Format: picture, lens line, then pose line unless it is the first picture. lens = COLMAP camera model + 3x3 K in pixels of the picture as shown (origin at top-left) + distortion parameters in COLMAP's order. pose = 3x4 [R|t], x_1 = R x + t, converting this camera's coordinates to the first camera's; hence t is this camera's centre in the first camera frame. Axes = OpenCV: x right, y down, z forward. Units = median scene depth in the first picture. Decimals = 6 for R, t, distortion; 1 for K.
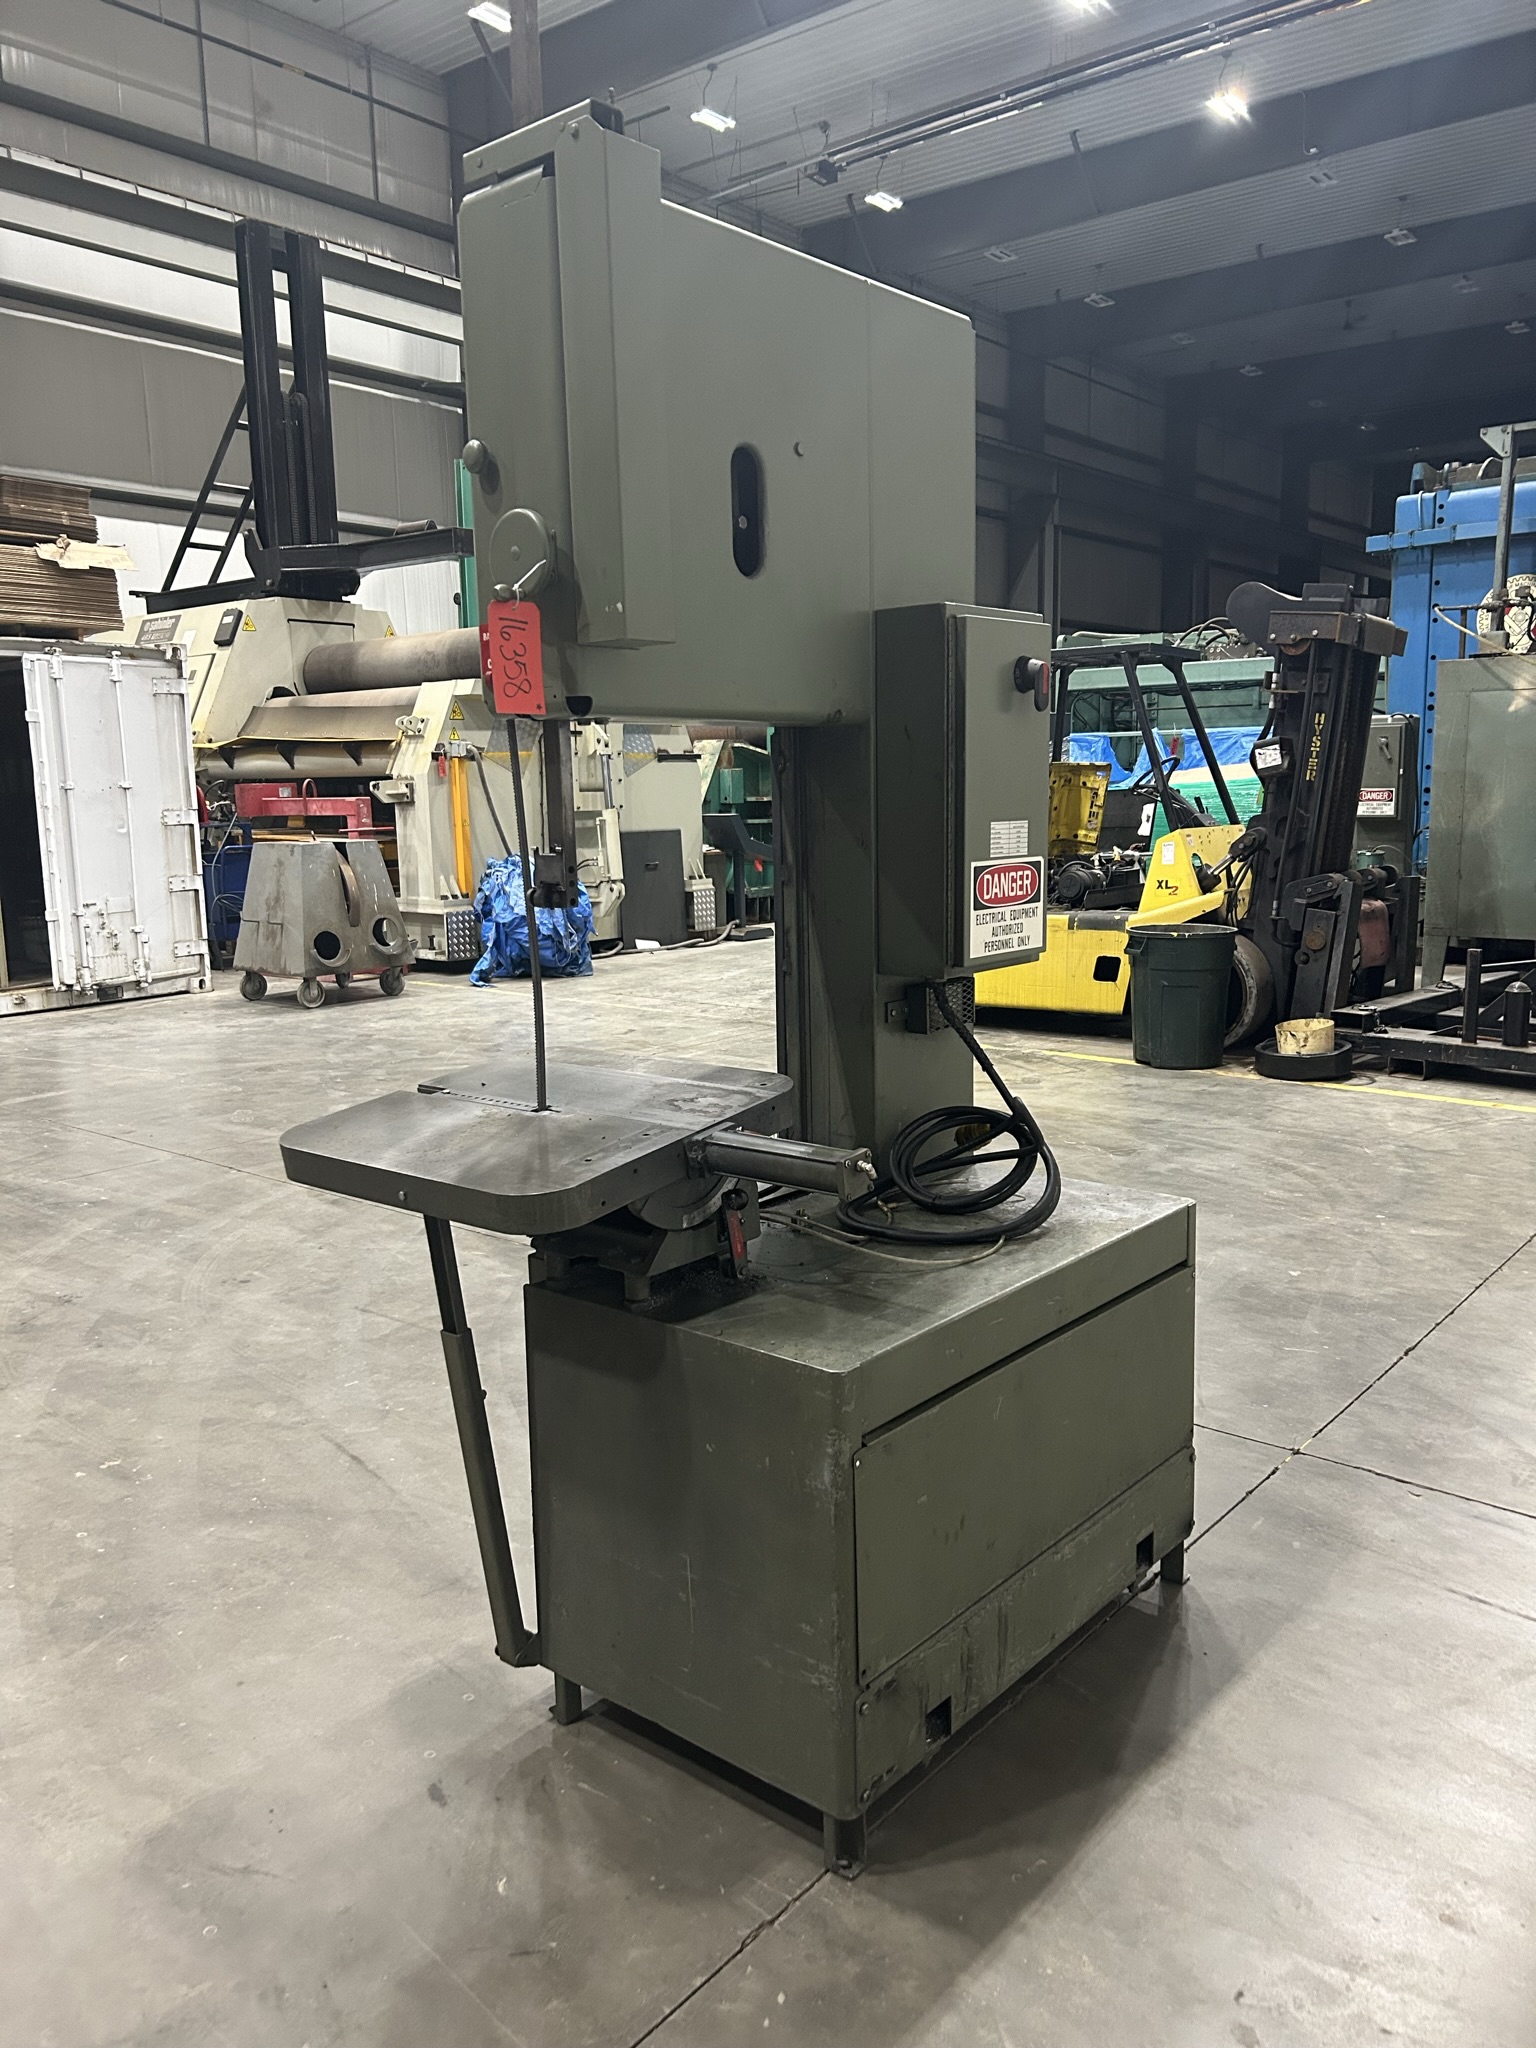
lens RADIAL K [[1541.4, 0, 767.6], [0, 1541.4, 1029.9], [0, 0, 1]] dist [0.047106, -0.054043]
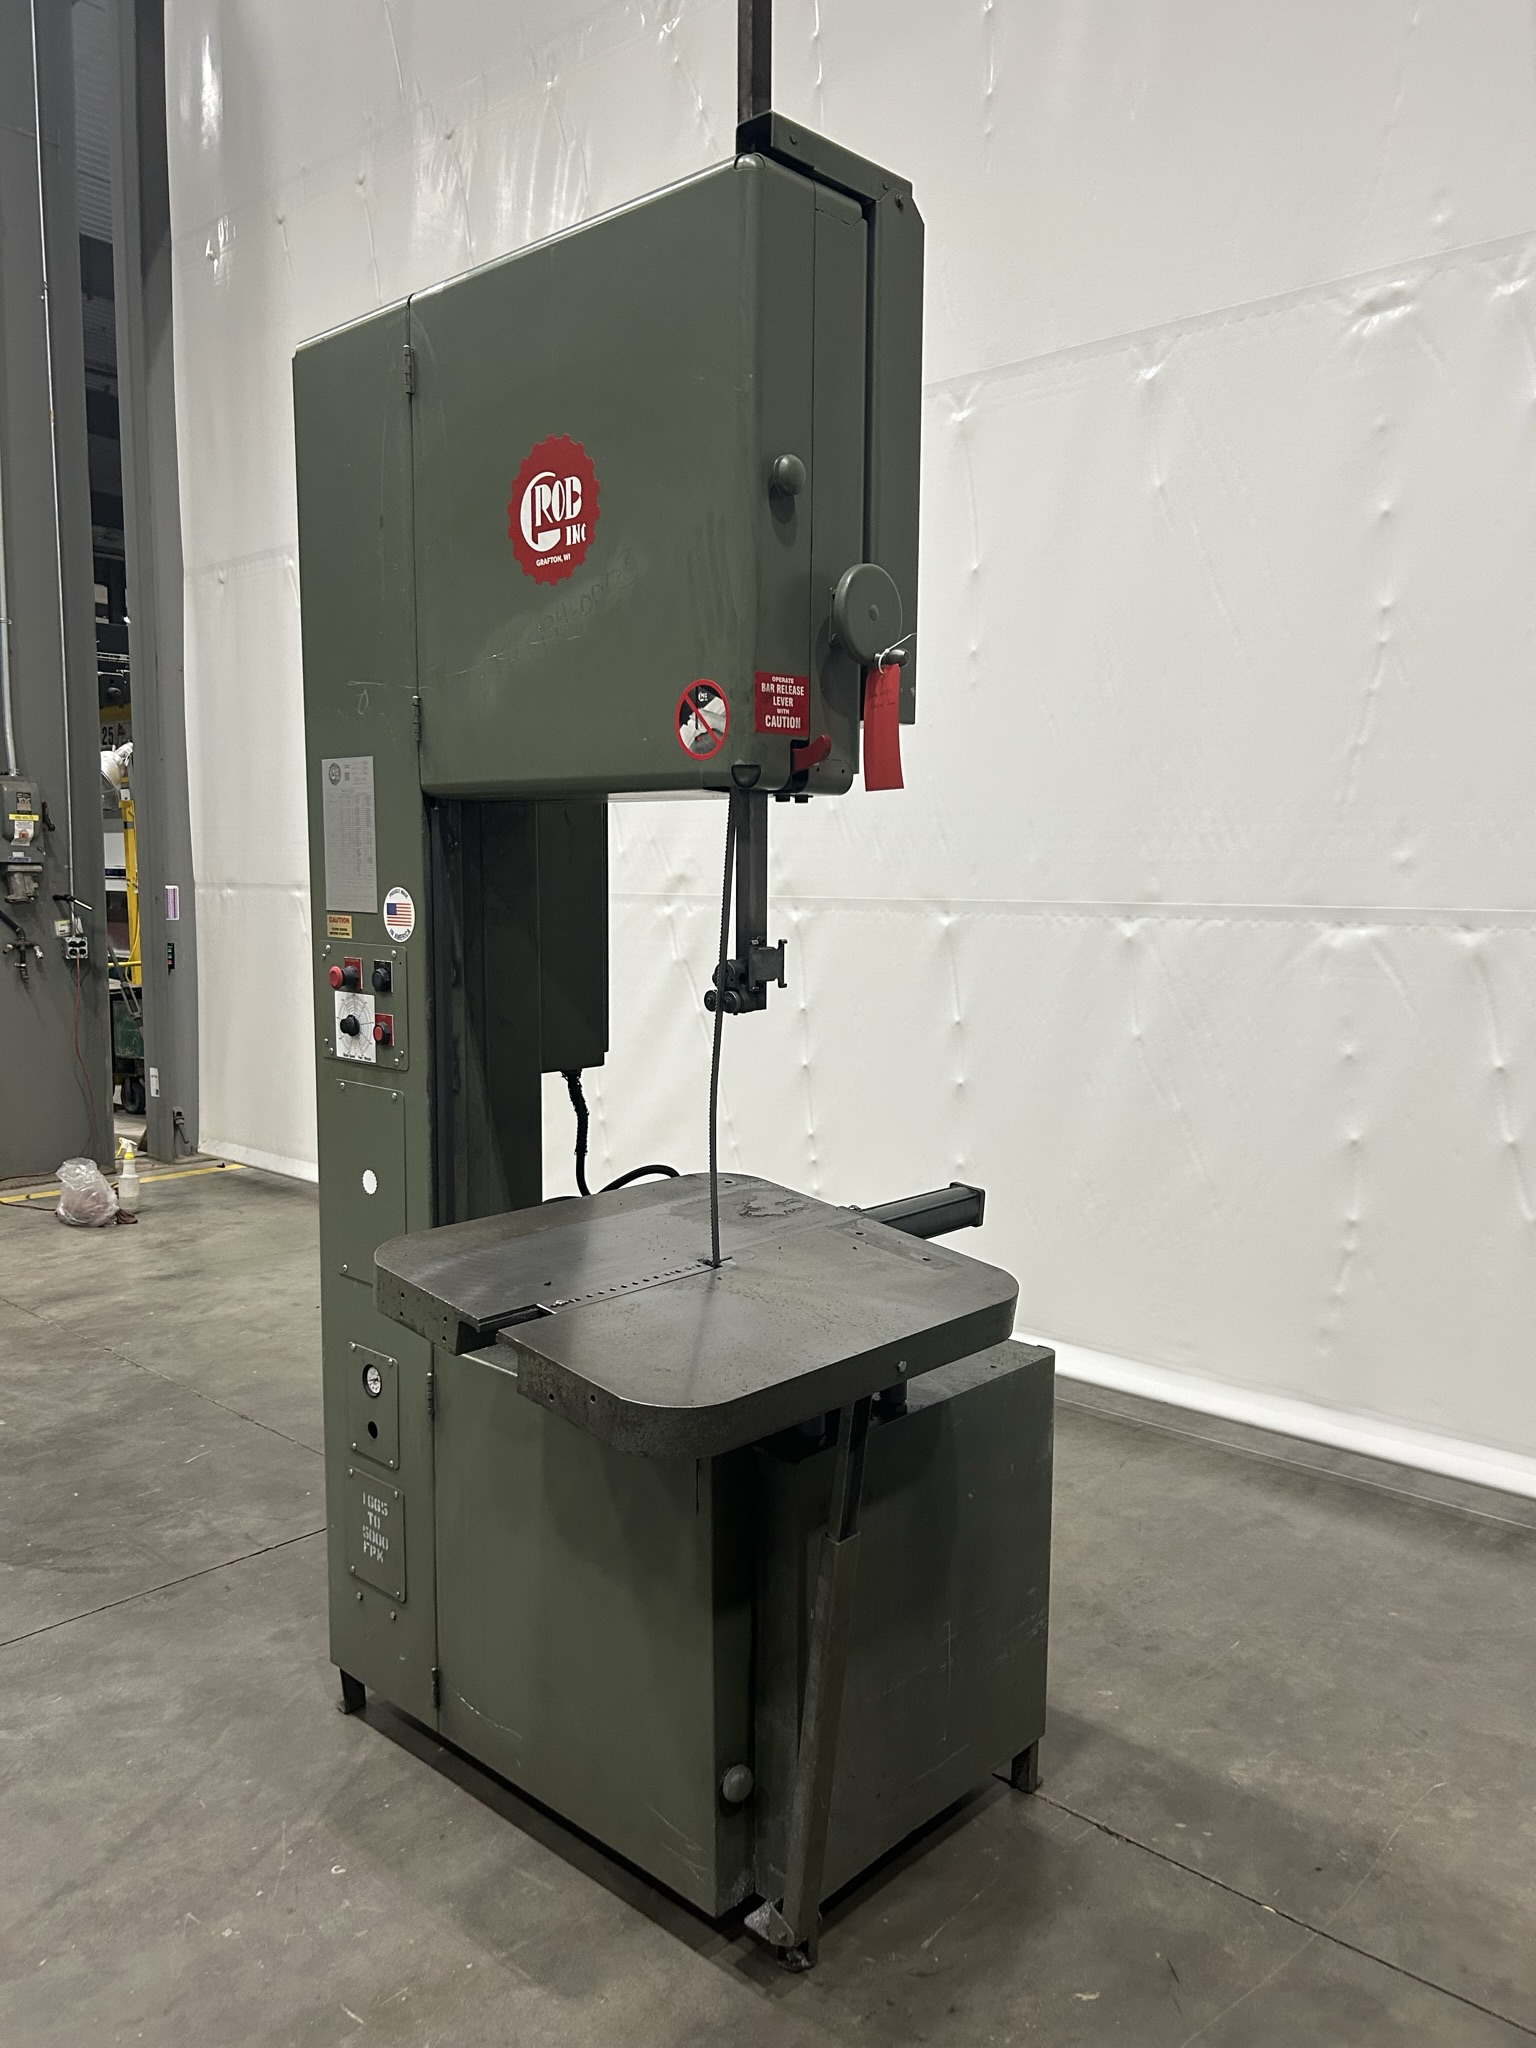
lens RADIAL K [[1541.4, 0, 750.6], [0, 1541.4, 1035.7], [0, 0, 1]] dist [0.047106, -0.054043]
pose [[0.047334, -0.092157, 0.994619, -0.836878], [0.151120, 0.984934, 0.084068, -0.117517], [-0.987382, 0.146327, 0.060548, 0.814144]]
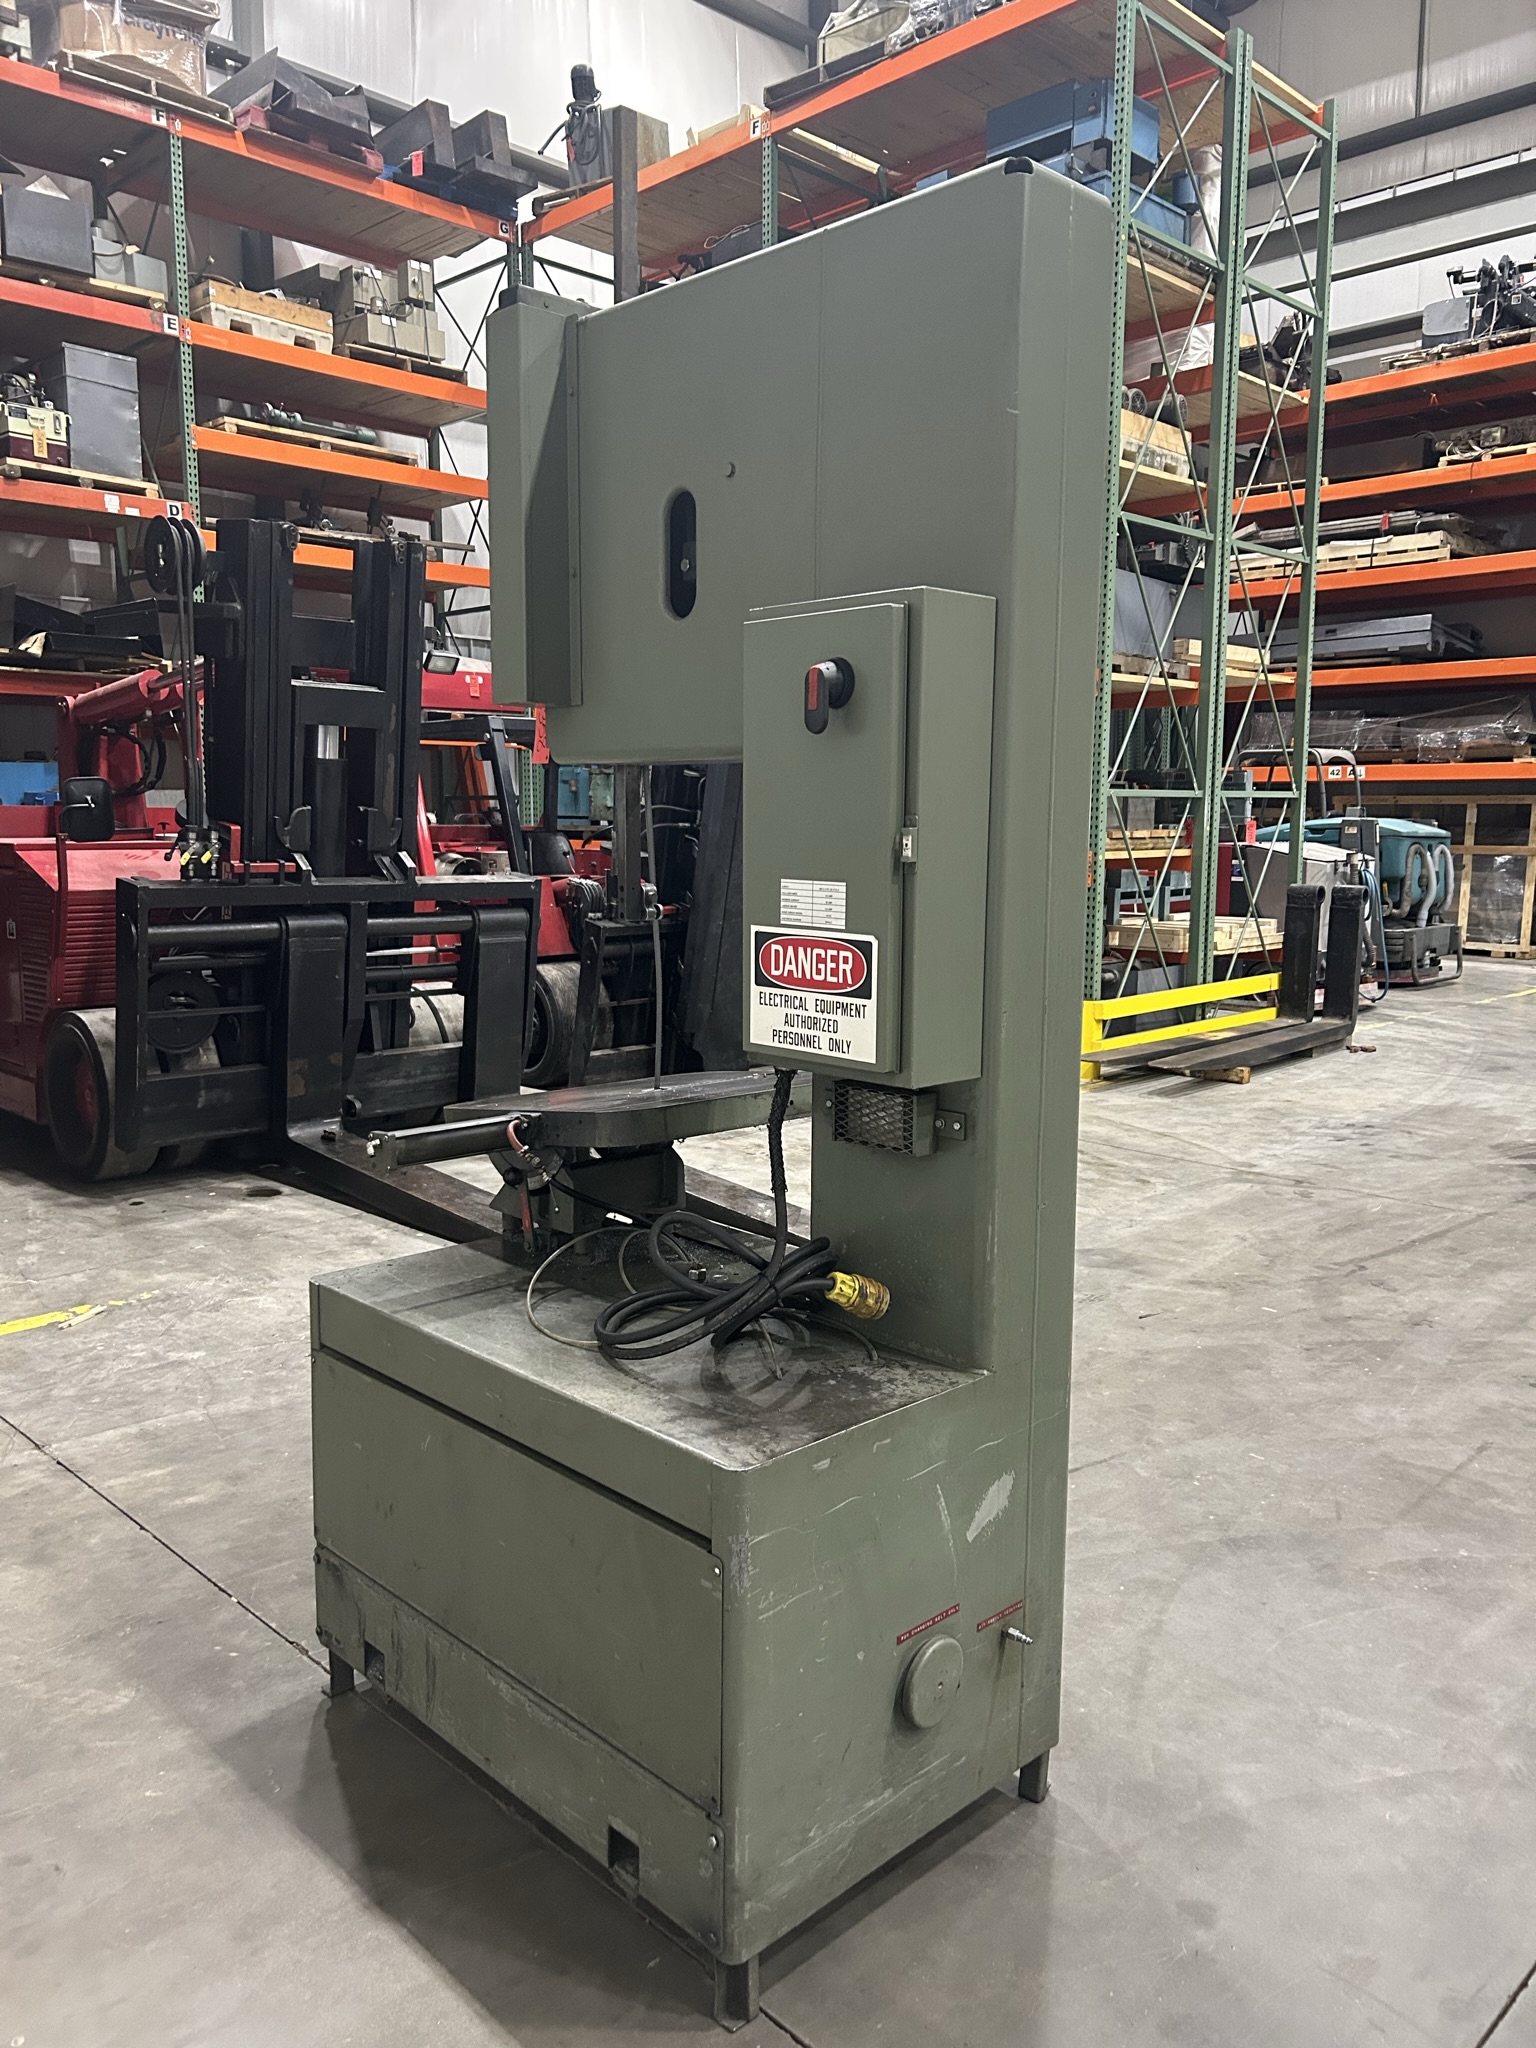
lens RADIAL K [[1541.4, 0, 770.2], [0, 1541.4, 1028.4], [0, 0, 1]] dist [0.047106, -0.054043]
pose [[-0.092287, 0.156218, -0.983402, 0.893839], [-0.162430, 0.972026, 0.169654, -0.186202], [0.982395, 0.175391, -0.064330, 1.025954]]
